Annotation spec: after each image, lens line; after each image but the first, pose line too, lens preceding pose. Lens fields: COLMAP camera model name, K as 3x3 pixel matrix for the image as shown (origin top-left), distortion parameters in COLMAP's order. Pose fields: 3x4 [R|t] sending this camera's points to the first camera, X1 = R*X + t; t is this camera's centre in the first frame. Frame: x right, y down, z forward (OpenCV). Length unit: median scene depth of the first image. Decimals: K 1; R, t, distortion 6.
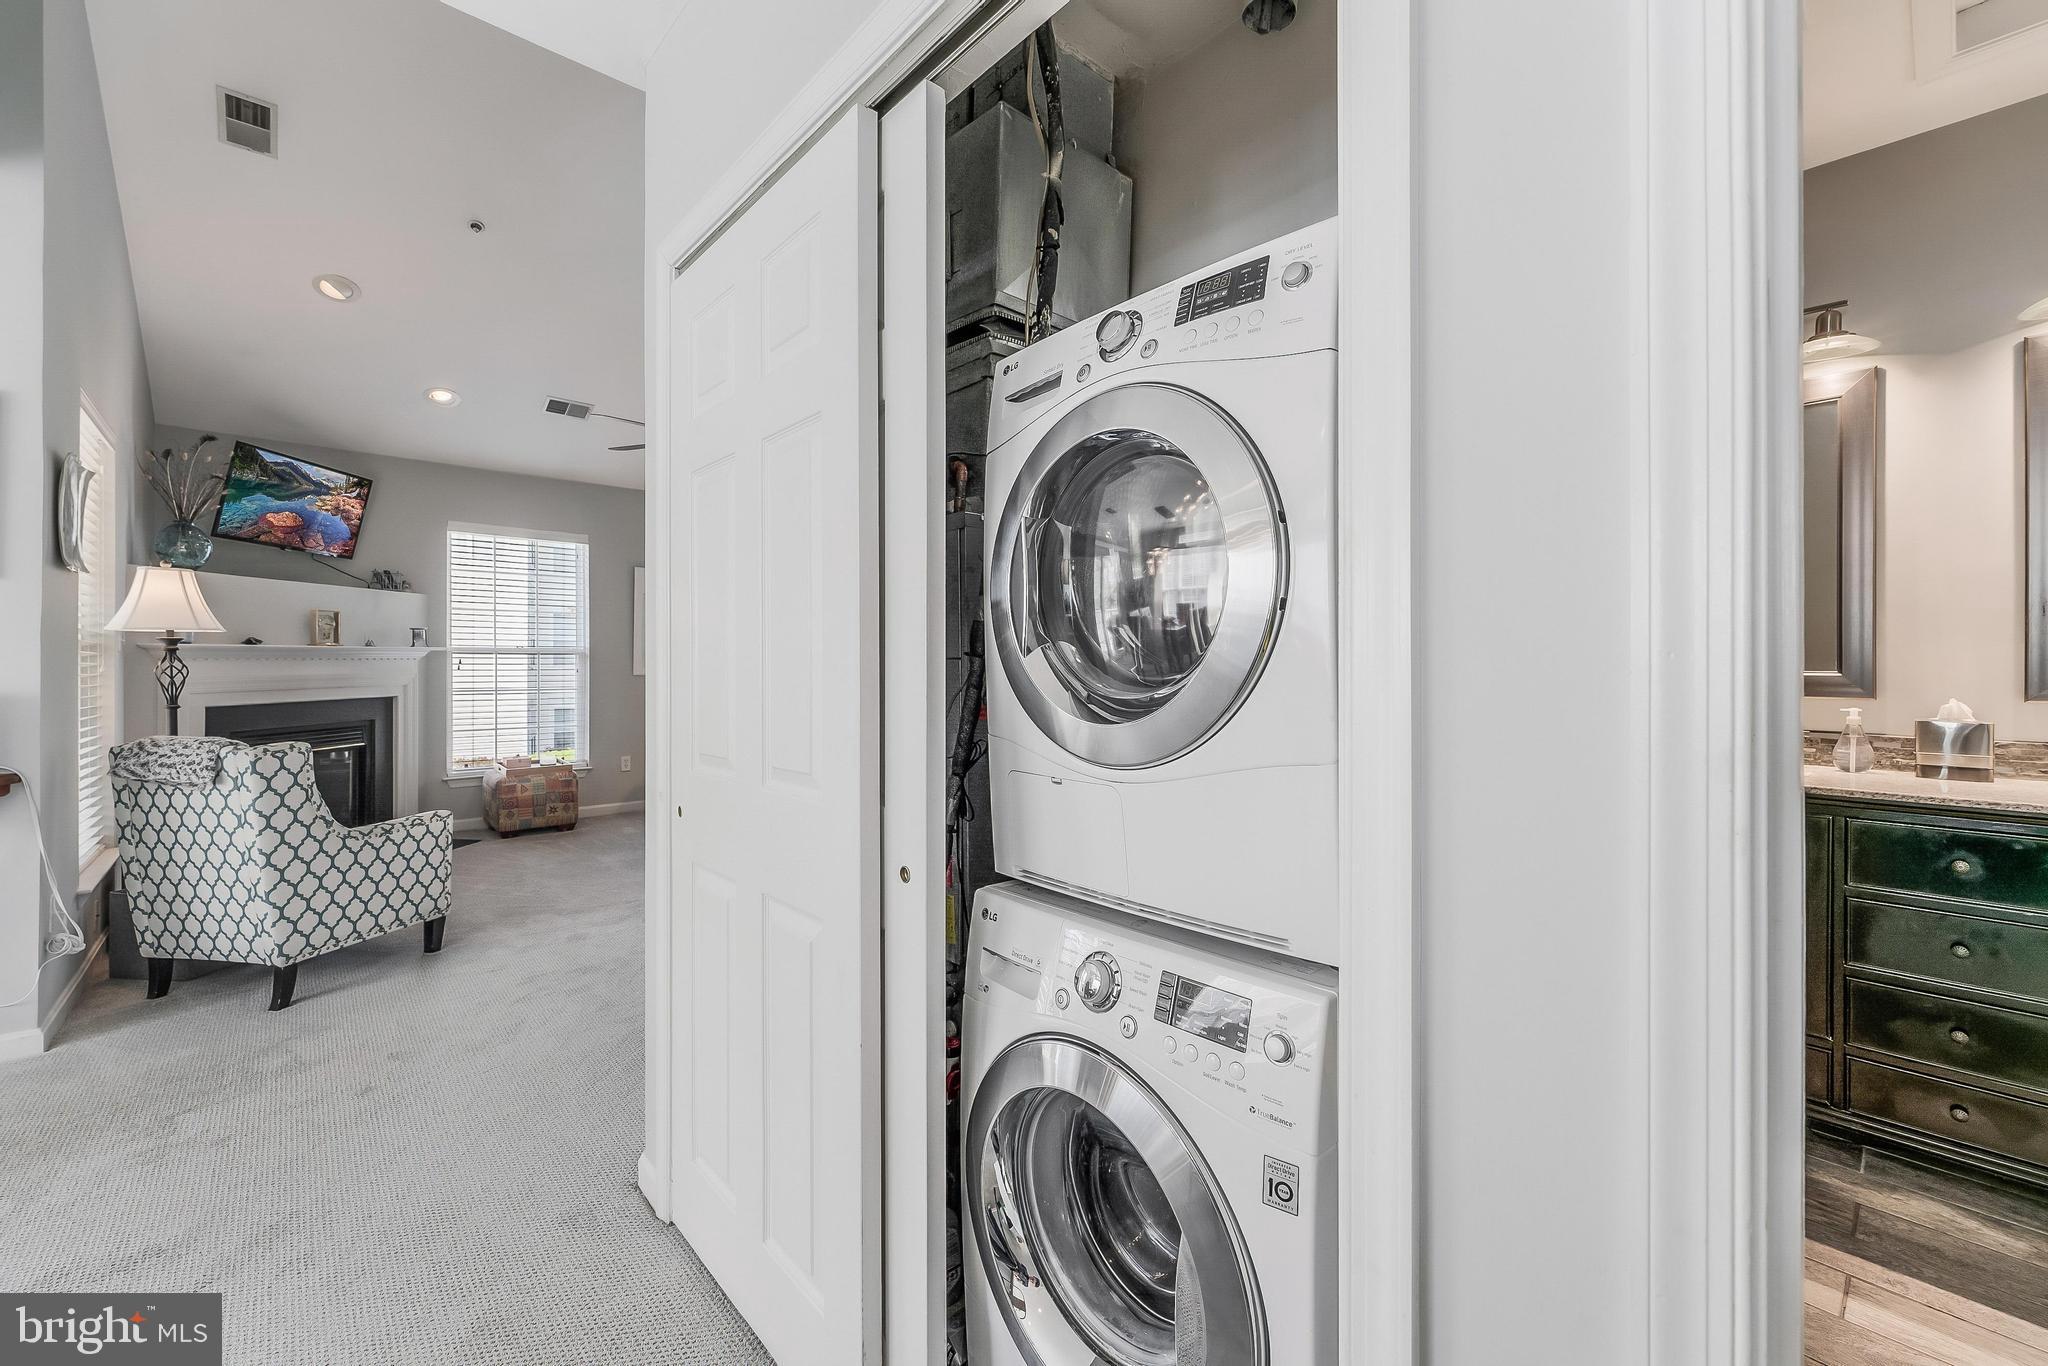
lens RADIAL K [[827.6, 0, 1034.0], [0, 827.6, 657.7], [0, 0, 1]] dist [0.002463, -0.001196]
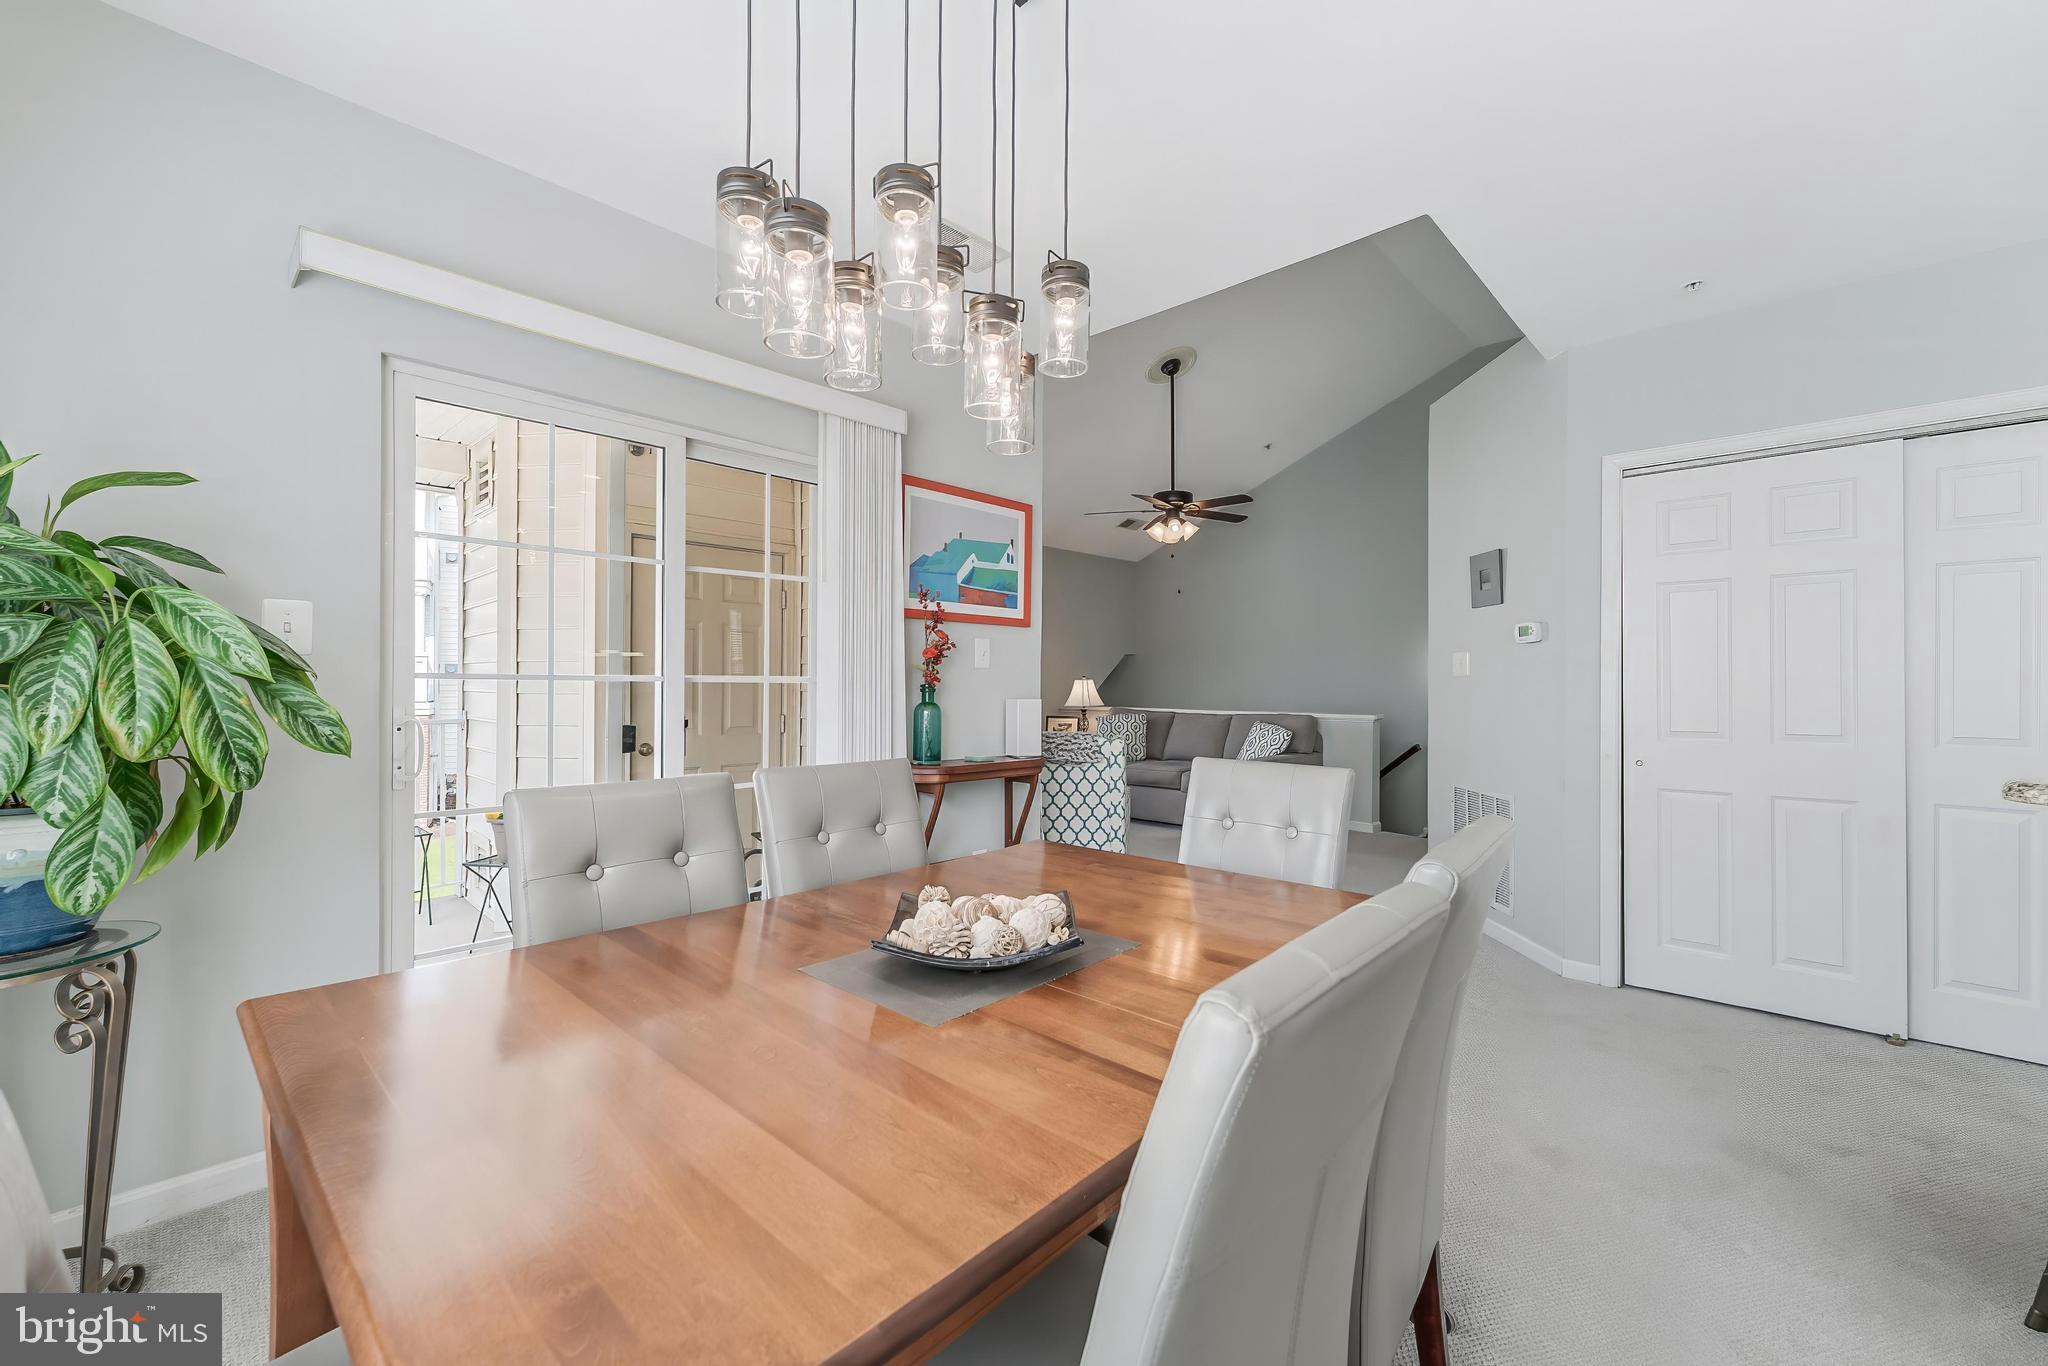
lens RADIAL K [[827.6, 0, 1036.9], [0, 827.6, 676.7], [0, 0, 1]] dist [0.002463, -0.001196]
pose [[0.996522, 0.002107, 0.083303, -0.969363], [-0.002391, 0.999992, 0.003307, -0.006431], [-0.083296, -0.003495, 0.996519, -0.382227]]
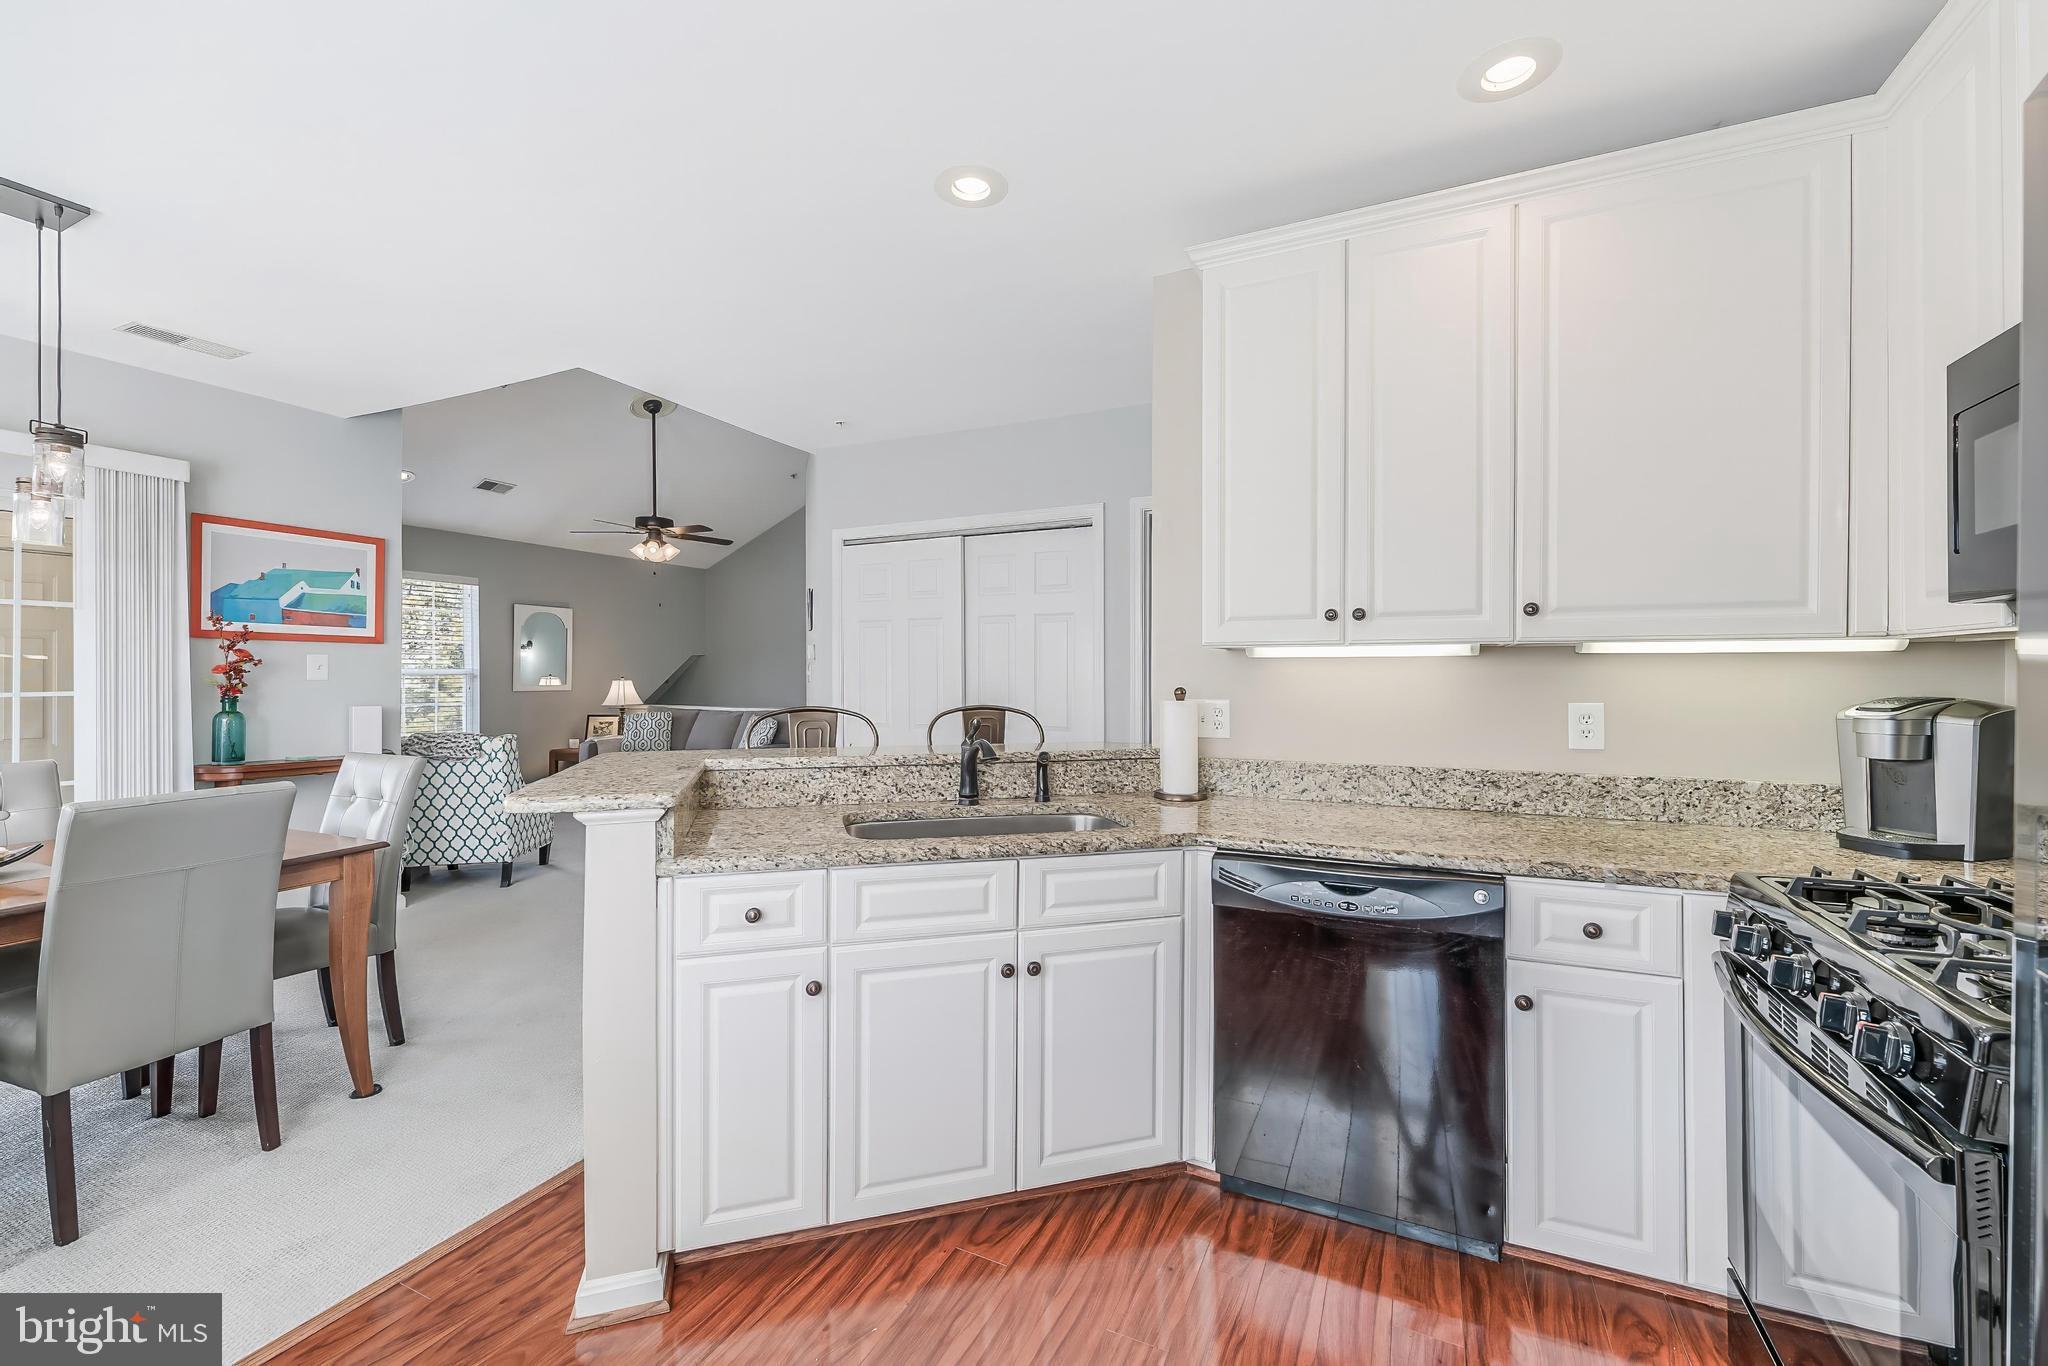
lens RADIAL K [[827.6, 0, 1033.6], [0, 827.6, 675.9], [0, 0, 1]] dist [0.002463, -0.001196]
pose [[0.923953, 0.001332, 0.382504, -0.453052], [-0.005697, 0.999931, 0.010279, -0.037382], [-0.382464, -0.011676, 0.923897, -0.850126]]
